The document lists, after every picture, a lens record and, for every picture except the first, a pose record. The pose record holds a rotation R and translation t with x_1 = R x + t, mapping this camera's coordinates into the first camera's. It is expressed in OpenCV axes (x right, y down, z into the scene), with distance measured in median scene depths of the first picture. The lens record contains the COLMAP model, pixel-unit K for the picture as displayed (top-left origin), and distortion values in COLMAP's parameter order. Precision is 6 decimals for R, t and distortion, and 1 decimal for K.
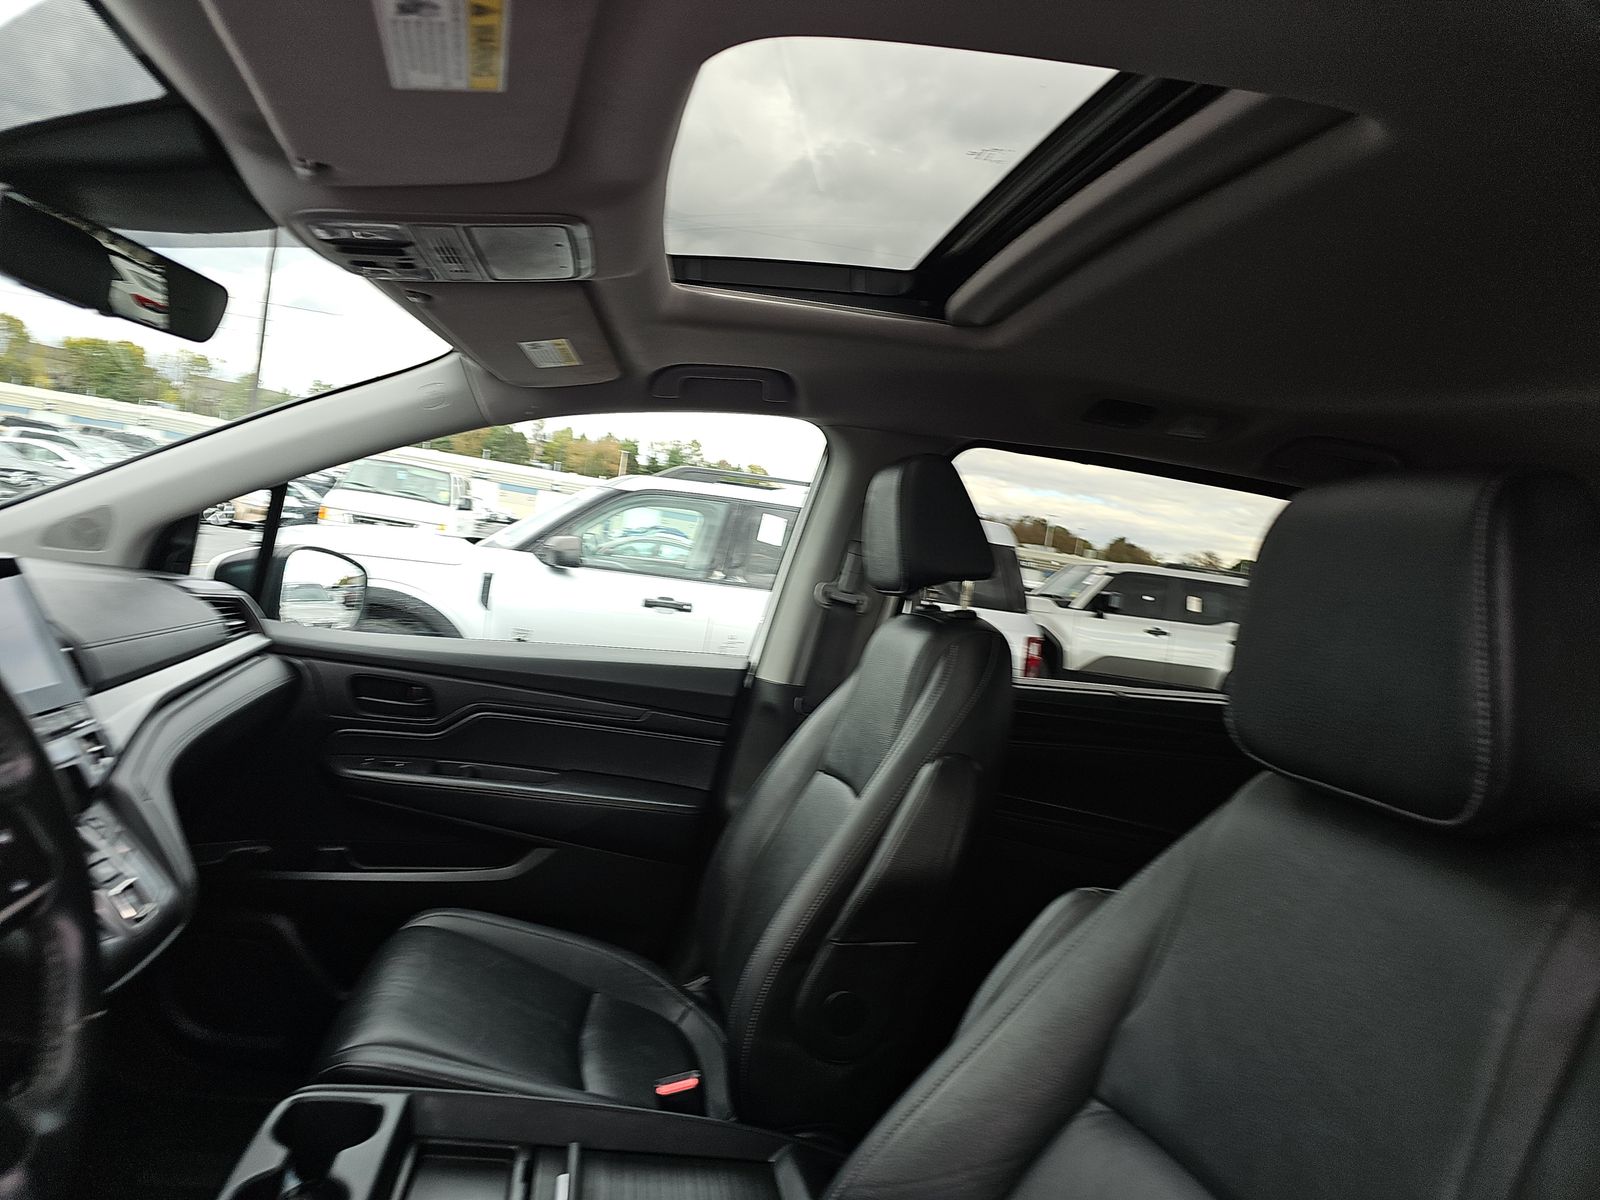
lens RADIAL K [[1047.8, 0, 785.2], [0, 1047.8, 606.8], [0, 0, 1]] dist [0.047032, -0.053215]
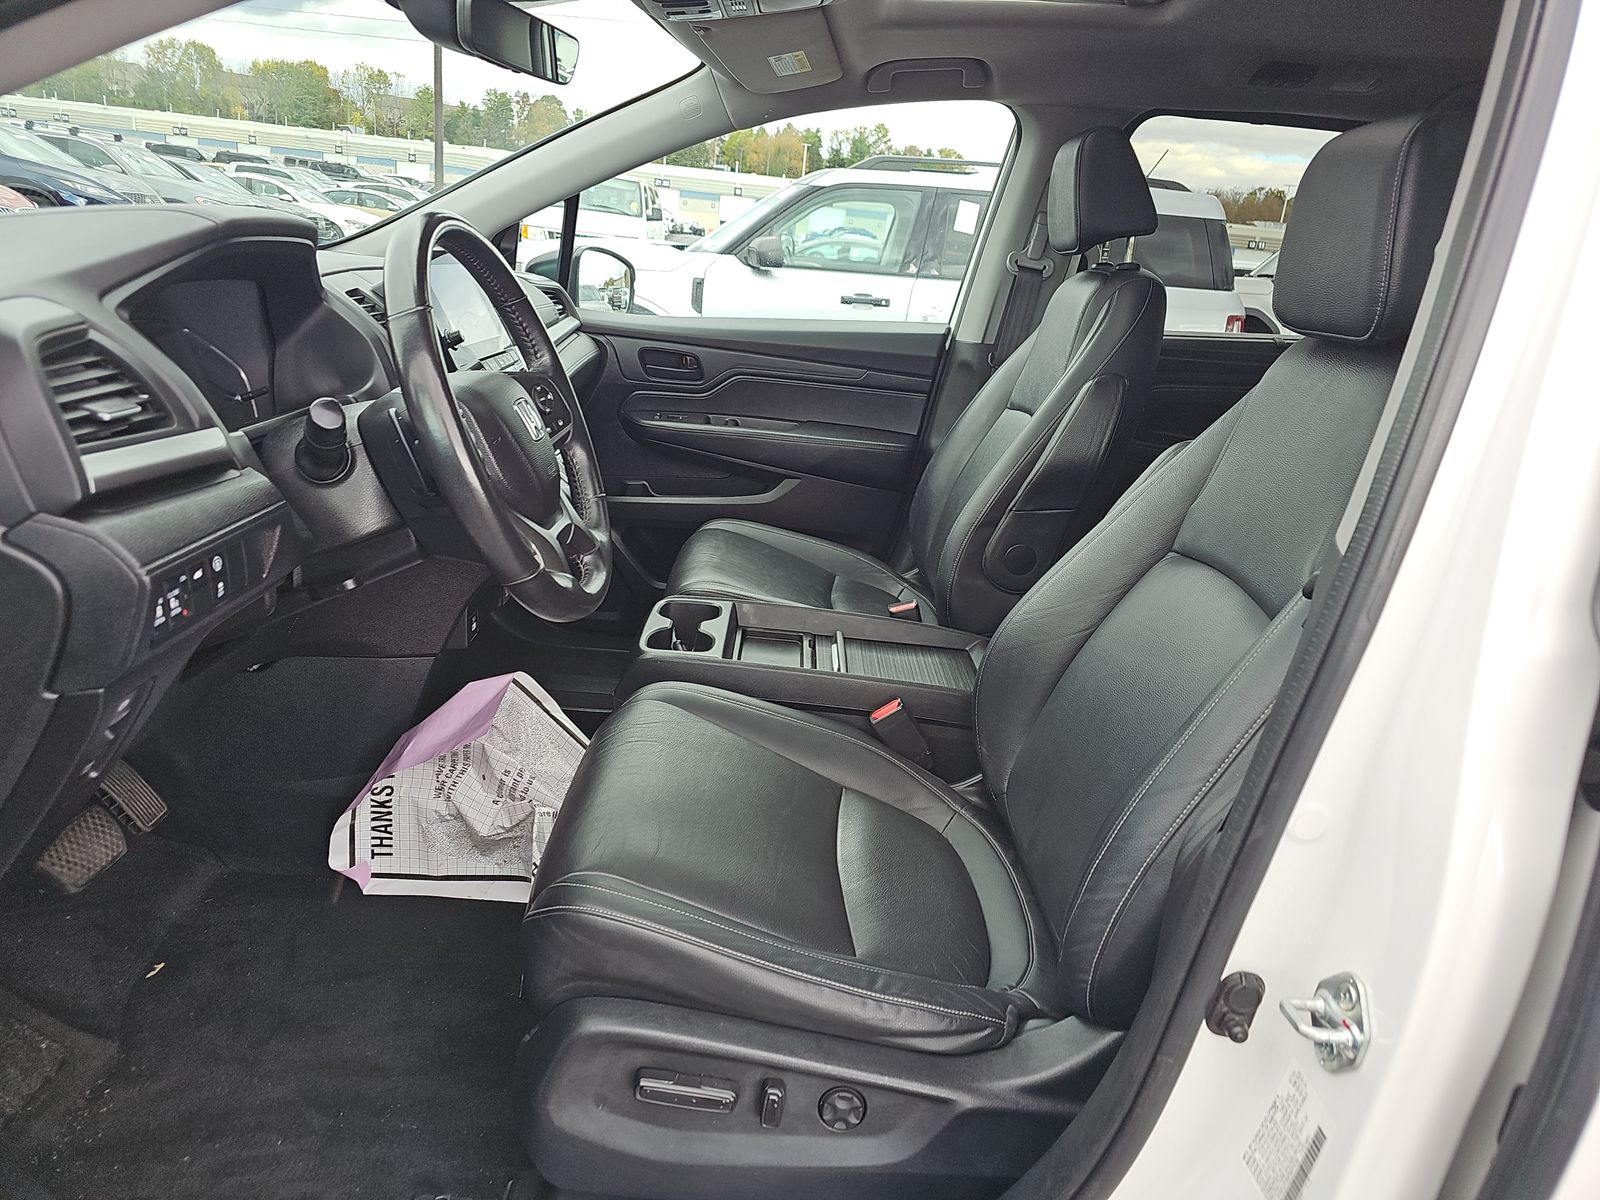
lens RADIAL K [[1047.8, 0, 785.2], [0, 1047.8, 606.8], [0, 0, 1]] dist [0.047032, -0.053215]
pose [[0.983666, 0.003496, -0.179969, -0.000495], [0.044756, 0.963664, 0.263342, 0.036720], [0.174350, -0.267095, 0.947767, -0.267504]]
